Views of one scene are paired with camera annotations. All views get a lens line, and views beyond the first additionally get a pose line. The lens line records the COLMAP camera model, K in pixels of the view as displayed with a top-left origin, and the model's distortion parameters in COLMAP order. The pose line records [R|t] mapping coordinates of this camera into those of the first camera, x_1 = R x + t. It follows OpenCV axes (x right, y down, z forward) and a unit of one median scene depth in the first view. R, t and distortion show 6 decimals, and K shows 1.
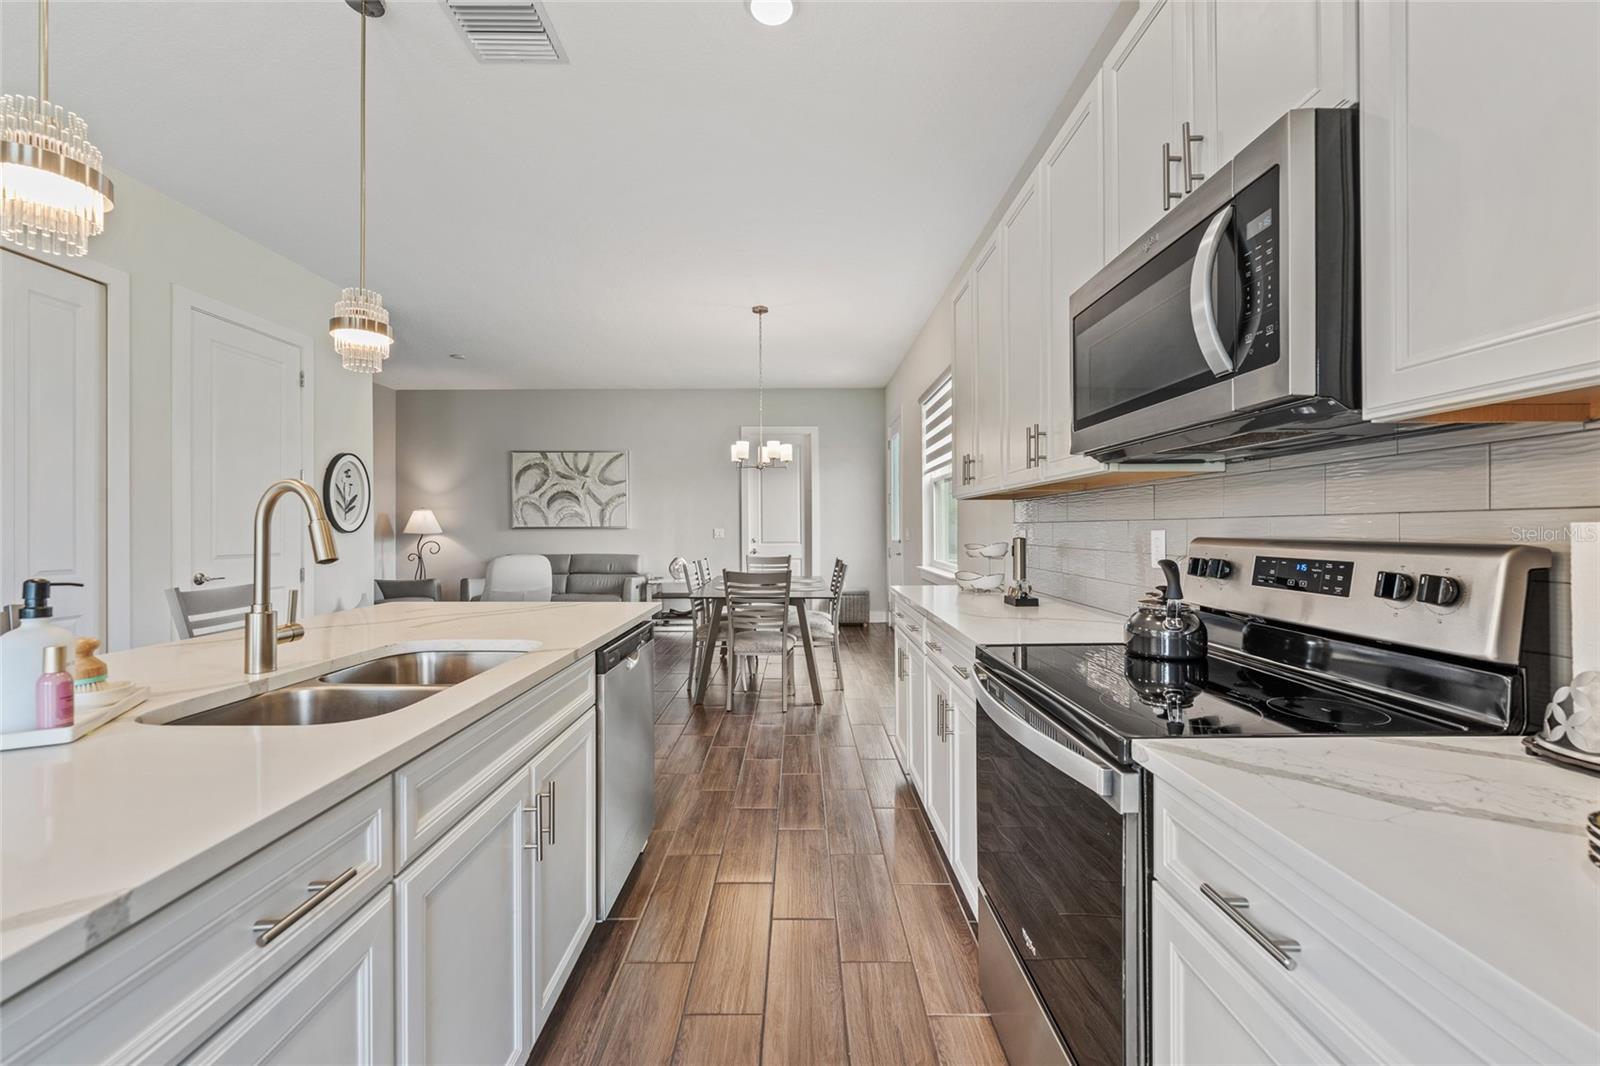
lens RADIAL K [[647.5, 0, 791.9], [0, 647.5, 520.3], [0, 0, 1]] dist [-0.002610, -0.000226]
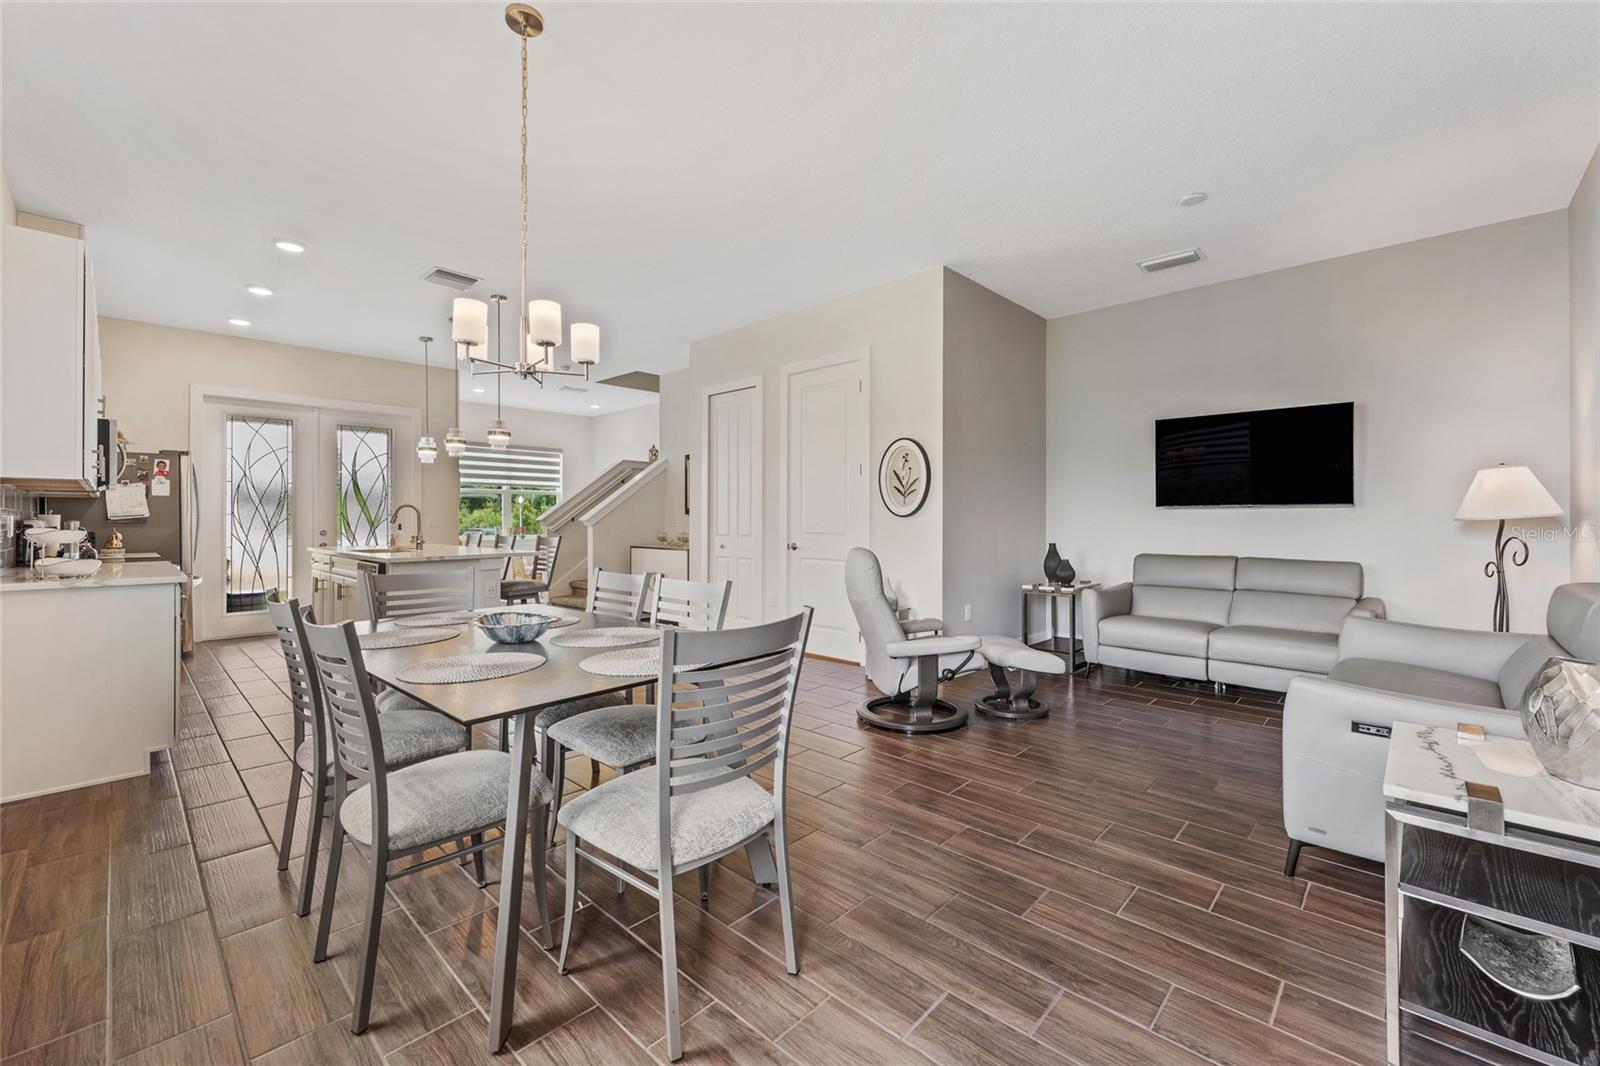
lens RADIAL K [[647.5, 0, 804.1], [0, 647.5, 517.7], [0, 0, 1]] dist [-0.002610, -0.000226]
pose [[-0.676737, 0.001917, -0.736223, 0.095580], [0.013812, 0.999854, -0.010093, 0.016869], [0.736096, -0.016999, -0.676664, 0.939008]]
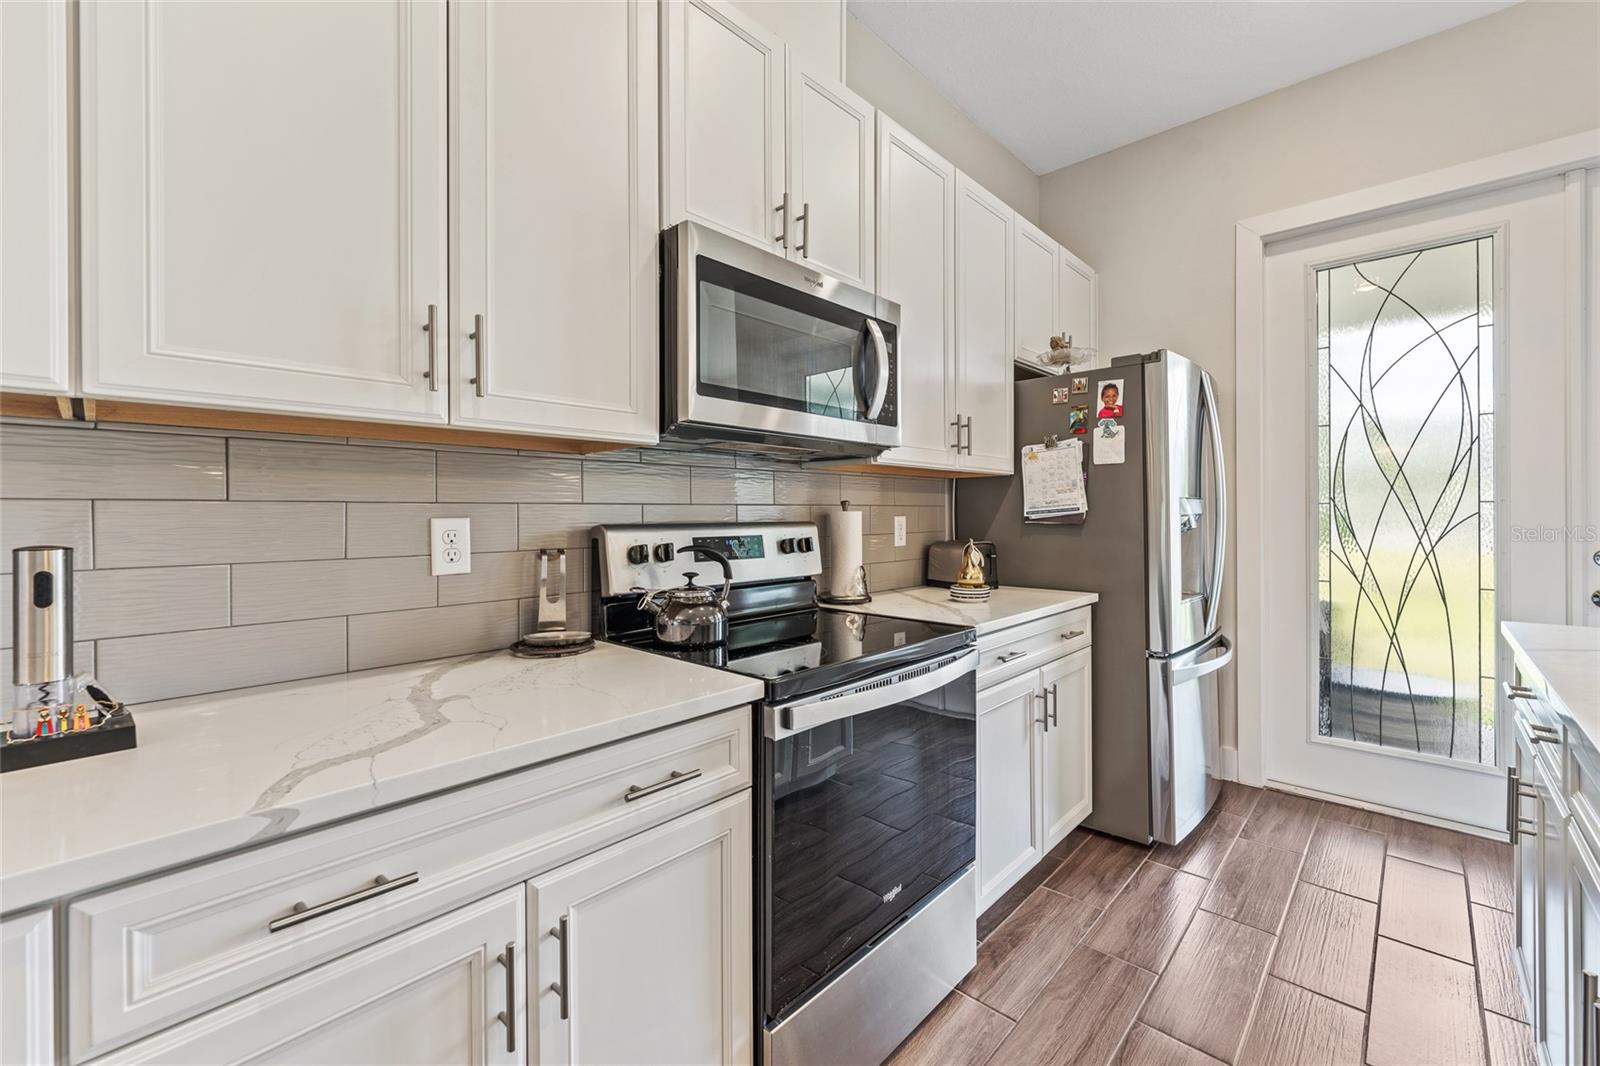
lens RADIAL K [[647.5, 0, 806.6], [0, 647.5, 515.9], [0, 0, 1]] dist [-0.002610, -0.000226]
pose [[-0.737331, 0.002594, 0.675527, -0.042025], [-0.002733, 0.999973, -0.006822, 0.004010], [-0.675526, -0.006876, -0.737304, 0.306596]]
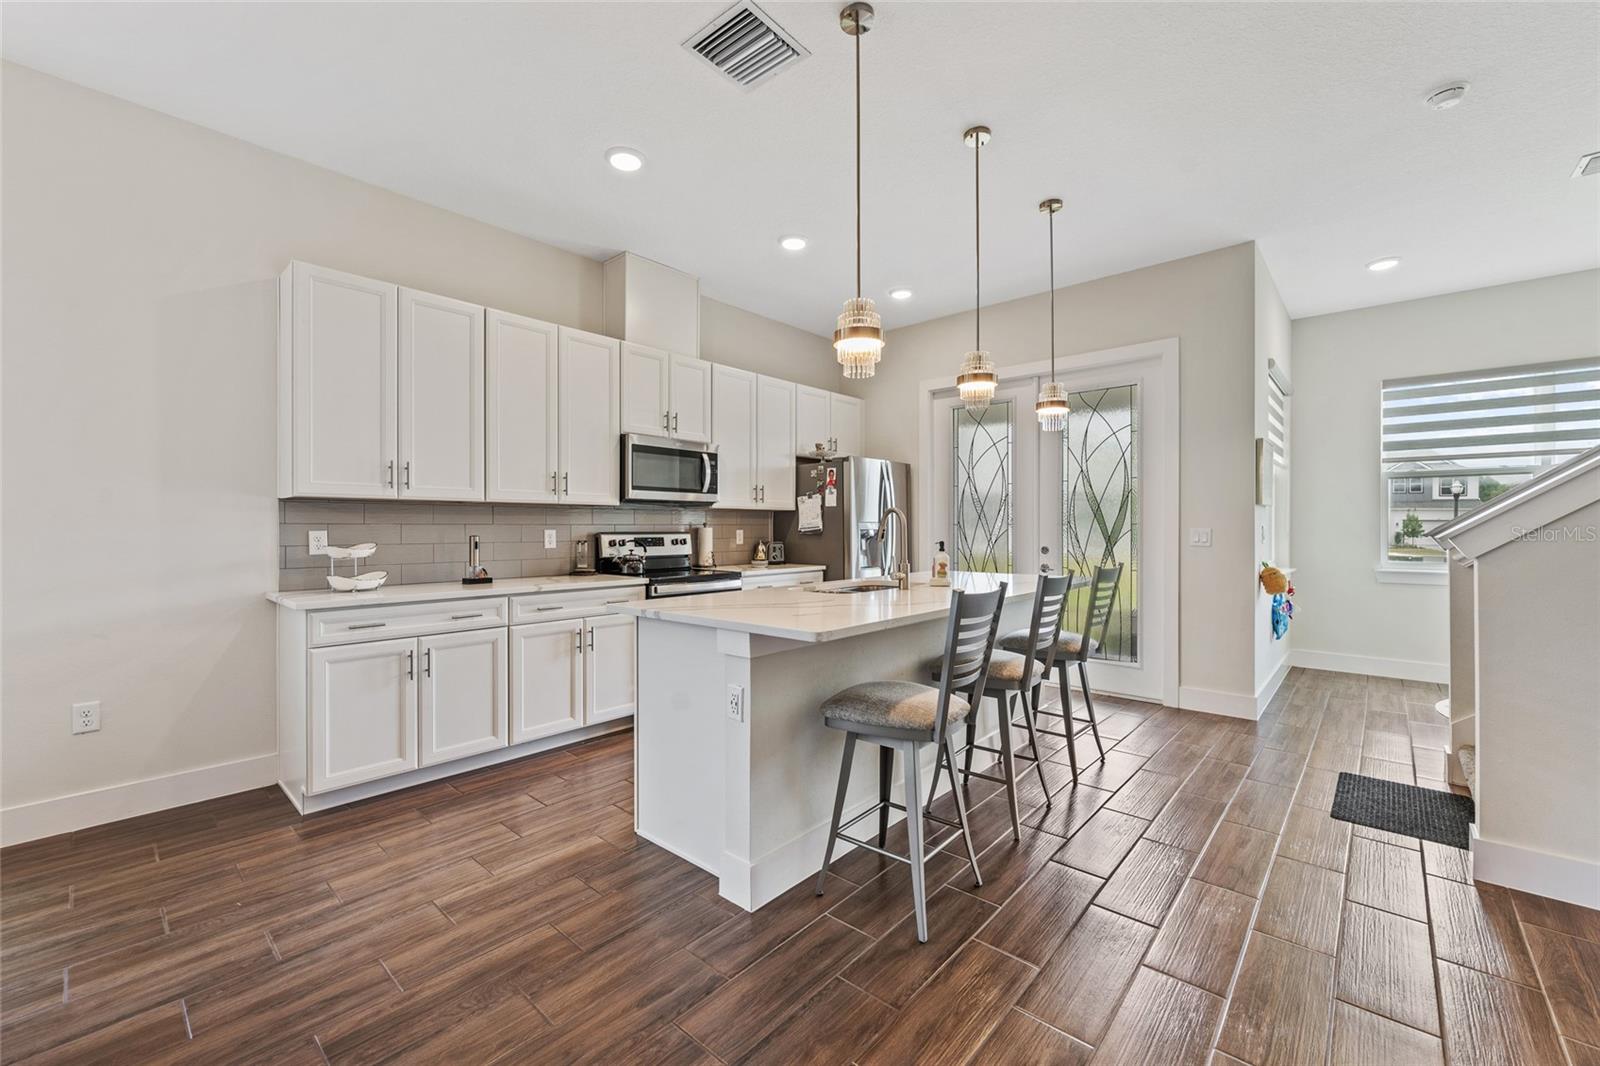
lens RADIAL K [[647.5, 0, 802.1], [0, 647.5, 527.2], [0, 0, 1]] dist [-0.002610, -0.000226]
pose [[-0.752067, 0.002171, 0.659083, -0.342737], [-0.007120, 0.999909, -0.011419, 0.006095], [-0.659048, -0.013280, -0.751984, 0.495984]]
